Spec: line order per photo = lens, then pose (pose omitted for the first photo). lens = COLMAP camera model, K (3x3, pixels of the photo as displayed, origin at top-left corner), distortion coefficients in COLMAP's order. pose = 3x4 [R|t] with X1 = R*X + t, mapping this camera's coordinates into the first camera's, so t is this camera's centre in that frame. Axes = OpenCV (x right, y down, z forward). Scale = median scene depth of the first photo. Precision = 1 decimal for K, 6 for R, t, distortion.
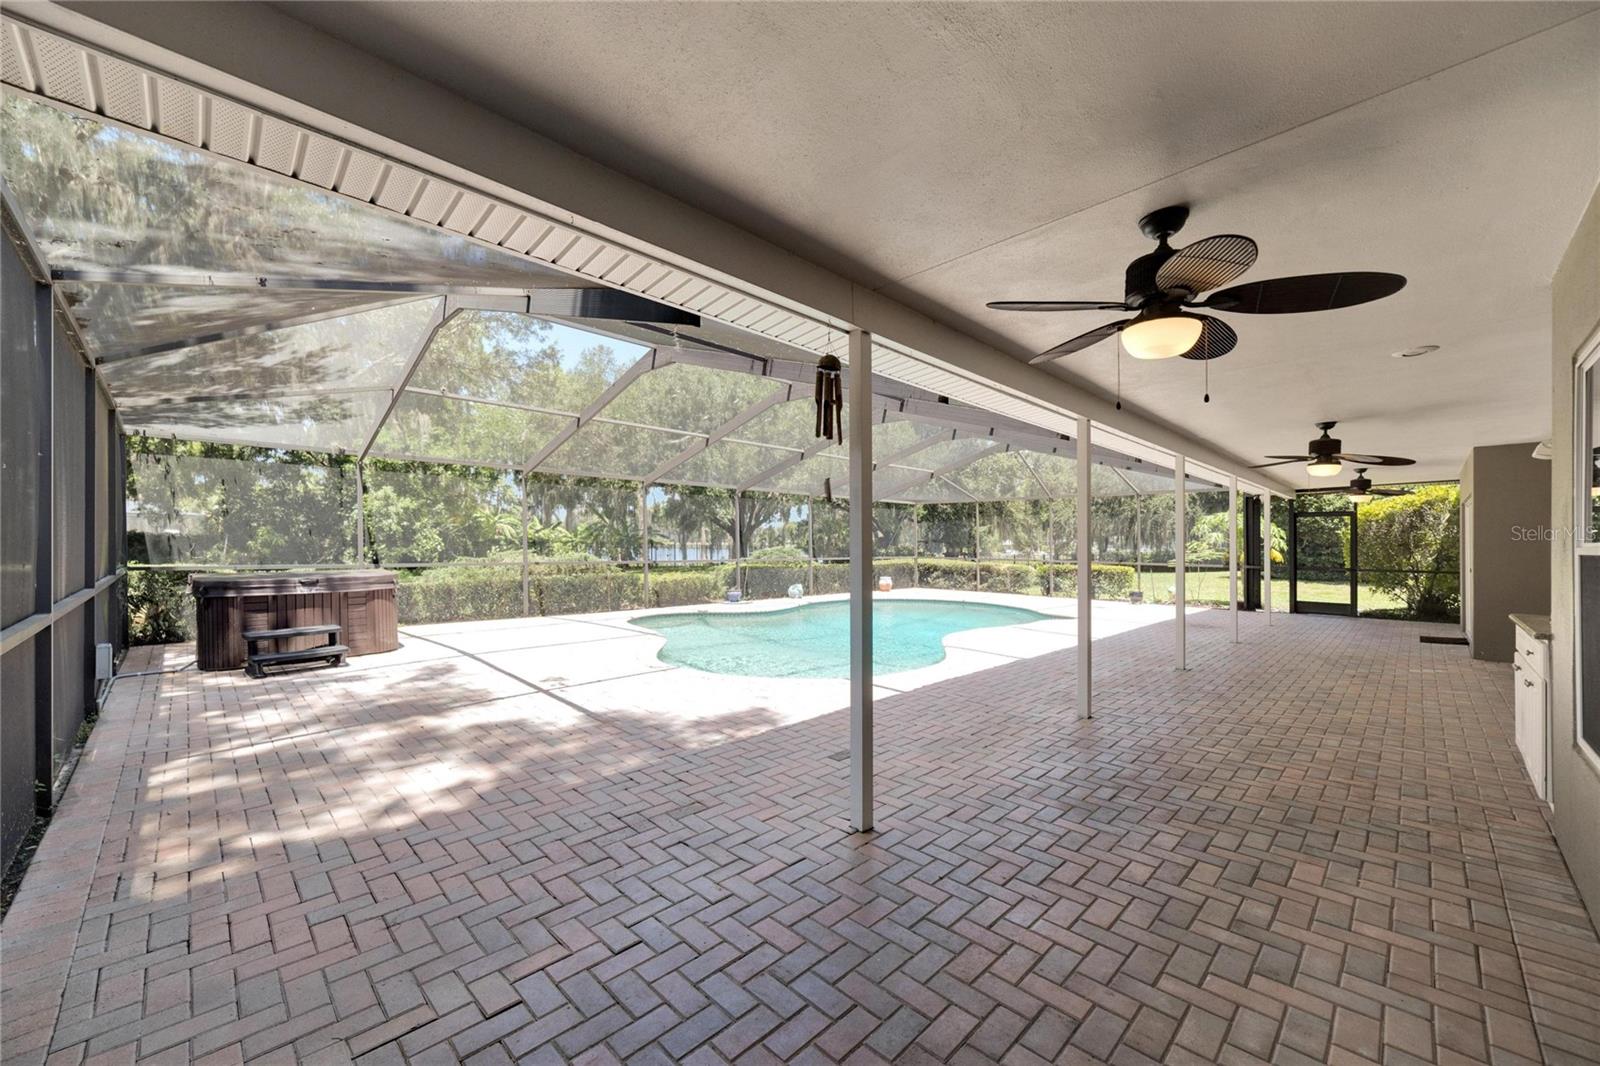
lens RADIAL K [[623.5, 0, 790.7], [0, 623.5, 527.9], [0, 0, 1]] dist [-0.000166, -0.000180]
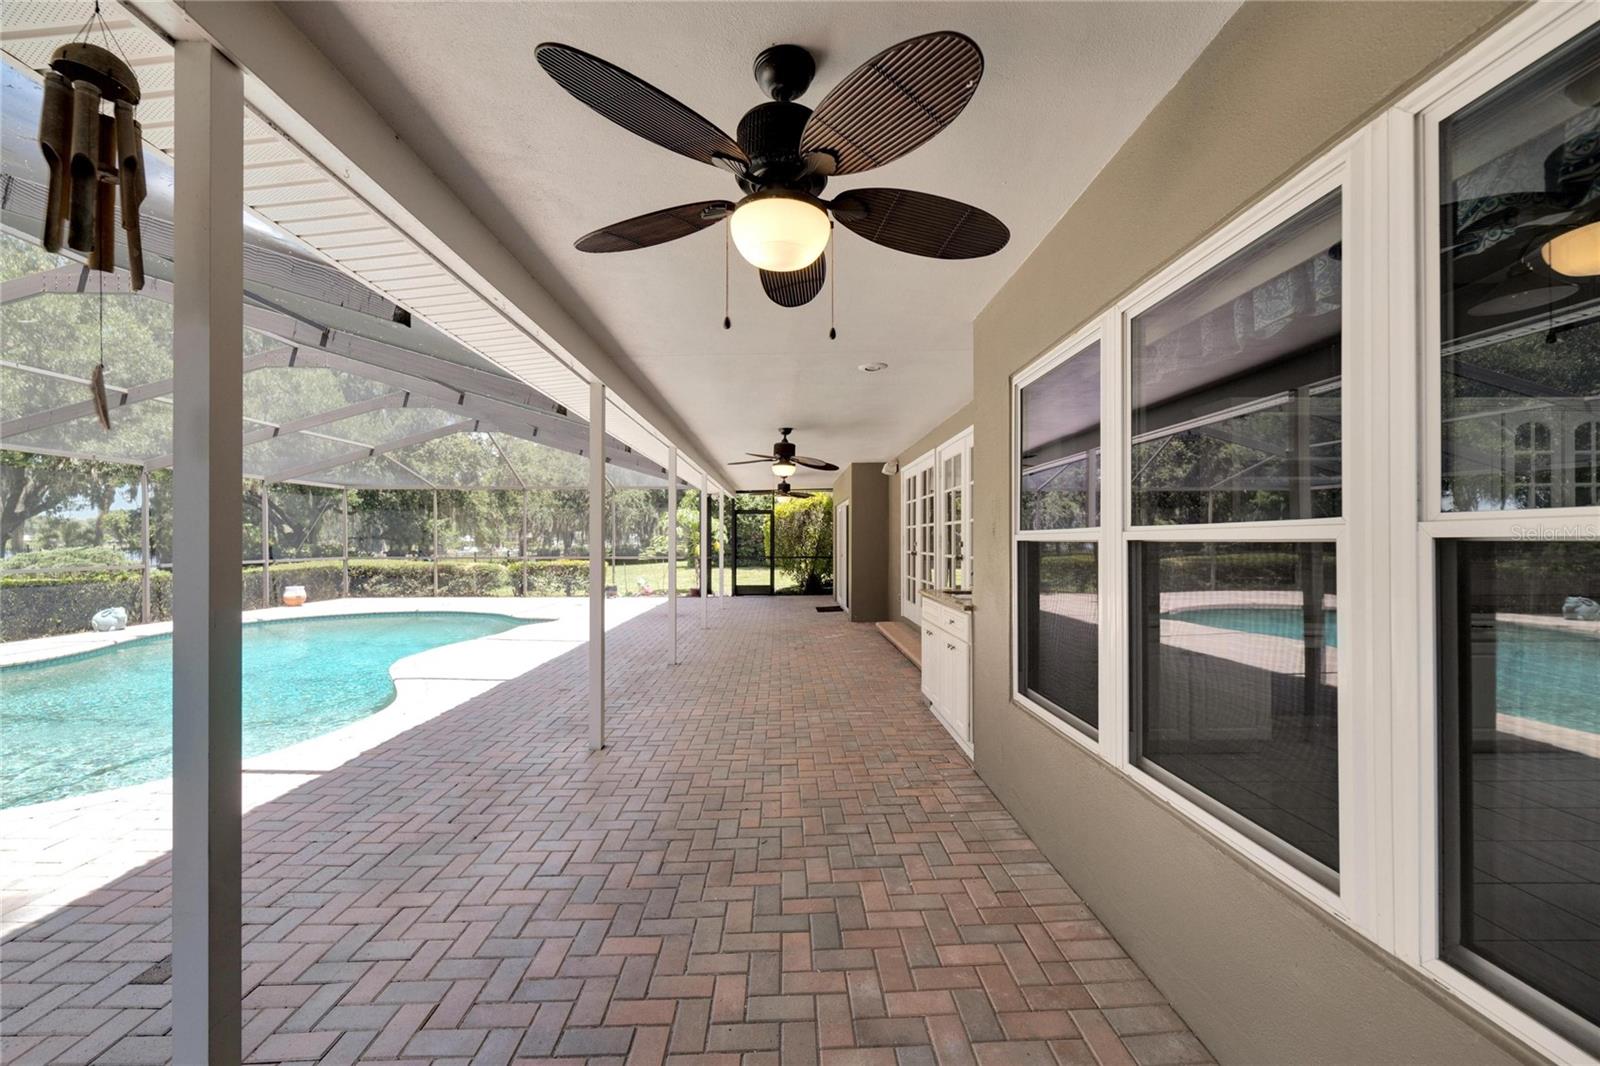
lens RADIAL K [[623.5, 0, 790.7], [0, 623.5, 527.9], [0, 0, 1]] dist [-0.000166, -0.000180]
pose [[0.682151, 0.004355, 0.731198, 0.023131], [-0.009052, 0.999956, 0.002490, 0.005198], [-0.731155, -0.008317, 0.682161, 0.129737]]
